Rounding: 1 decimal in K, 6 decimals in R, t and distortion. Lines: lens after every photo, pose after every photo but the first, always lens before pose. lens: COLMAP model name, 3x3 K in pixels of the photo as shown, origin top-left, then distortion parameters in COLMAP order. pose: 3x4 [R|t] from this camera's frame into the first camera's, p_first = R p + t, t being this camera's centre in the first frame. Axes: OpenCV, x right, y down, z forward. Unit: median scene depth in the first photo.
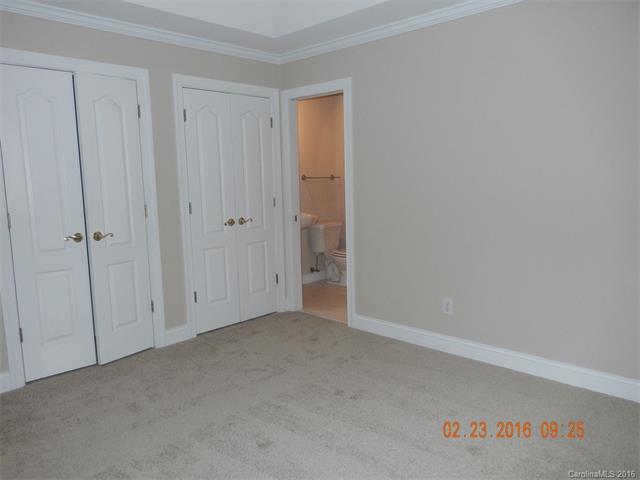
lens RADIAL K [[483.7, 0, 320.0], [0, 483.7, 240.0], [0, 0, 1]] dist [-0.001187, 0.004221]
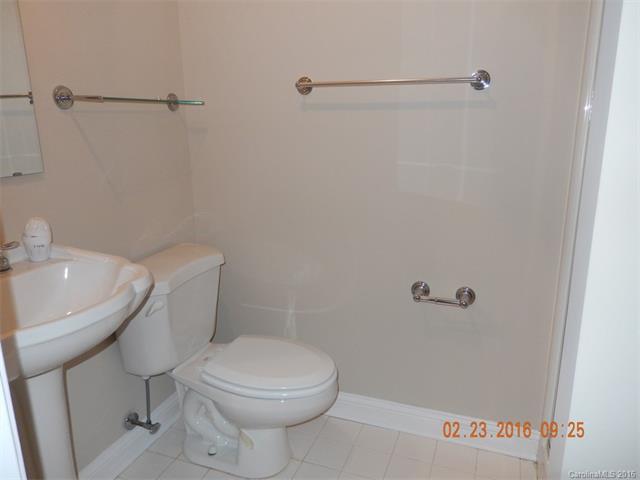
lens RADIAL K [[483.7, 0, 320.0], [0, 483.7, 240.0], [0, 0, 1]] dist [-0.001187, 0.004221]
pose [[0.914200, -0.086713, 0.395878, -0.018264], [0.039322, 0.991211, 0.126308, -0.081106], [-0.403352, -0.099904, 0.909575, 0.702313]]
